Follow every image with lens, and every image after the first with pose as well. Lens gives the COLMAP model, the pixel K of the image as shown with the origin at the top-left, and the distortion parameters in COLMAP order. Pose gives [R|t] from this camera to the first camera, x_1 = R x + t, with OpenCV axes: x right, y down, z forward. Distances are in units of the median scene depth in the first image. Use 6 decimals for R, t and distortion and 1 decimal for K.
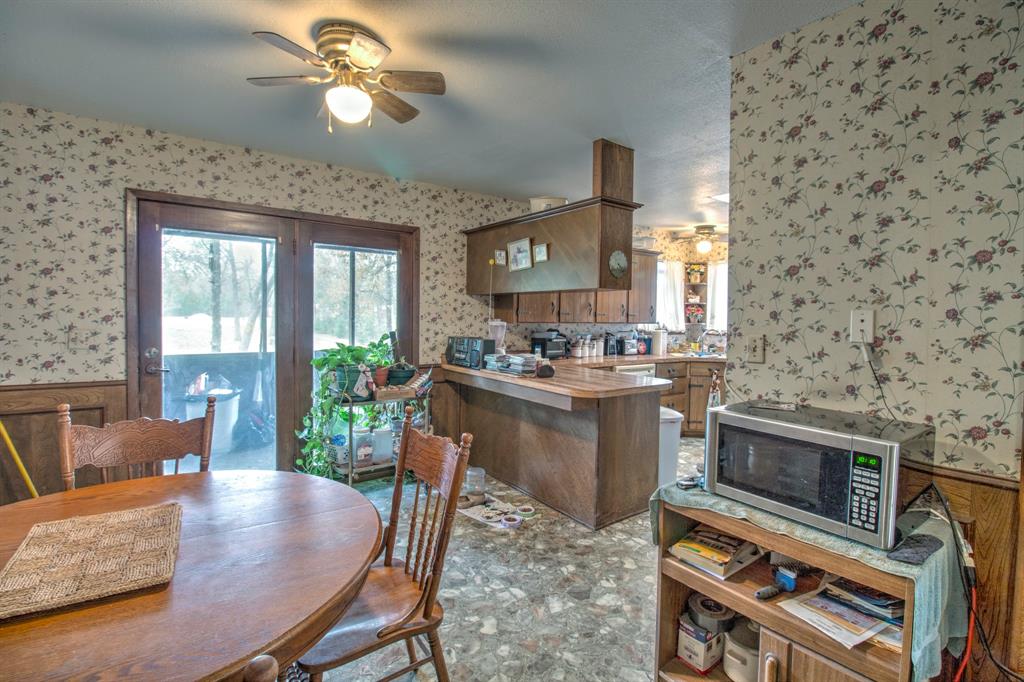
lens RADIAL K [[471.0, 0, 523.0], [0, 471.0, 331.6], [0, 0, 1]] dist [-0.004347, -0.011179]
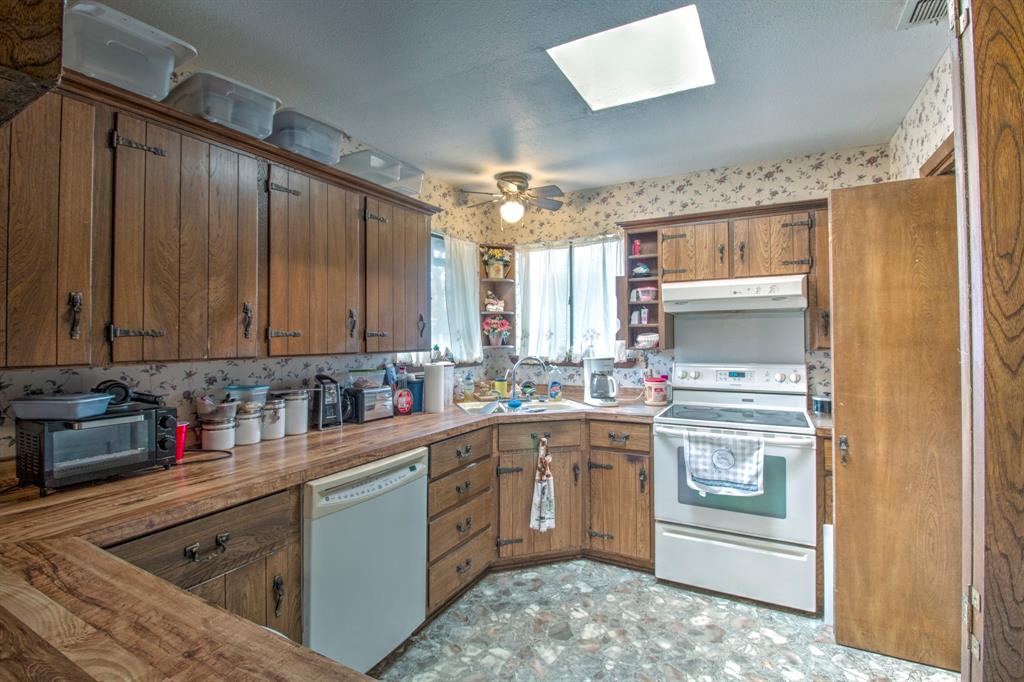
lens RADIAL K [[471.0, 0, 521.3], [0, 471.0, 328.5], [0, 0, 1]] dist [-0.004347, -0.011179]
pose [[0.906152, -0.011355, 0.422801, 0.258332], [0.030757, 0.998762, -0.039096, -0.029473], [-0.421833, 0.048431, 0.905379, 0.823875]]
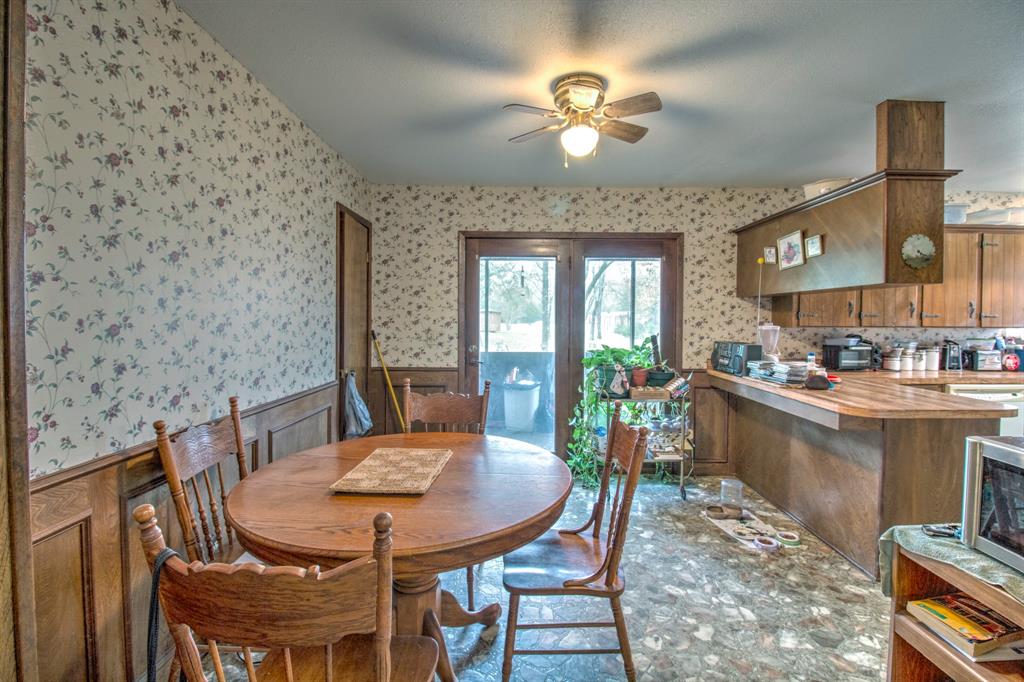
lens RADIAL K [[471.0, 0, 522.1], [0, 471.0, 331.6], [0, 0, 1]] dist [-0.004347, -0.011179]
pose [[0.800812, 0.003554, -0.598905, 0.126892], [-0.011290, 0.999894, -0.009162, 0.004889], [0.598809, 0.014099, 0.800768, -0.015748]]
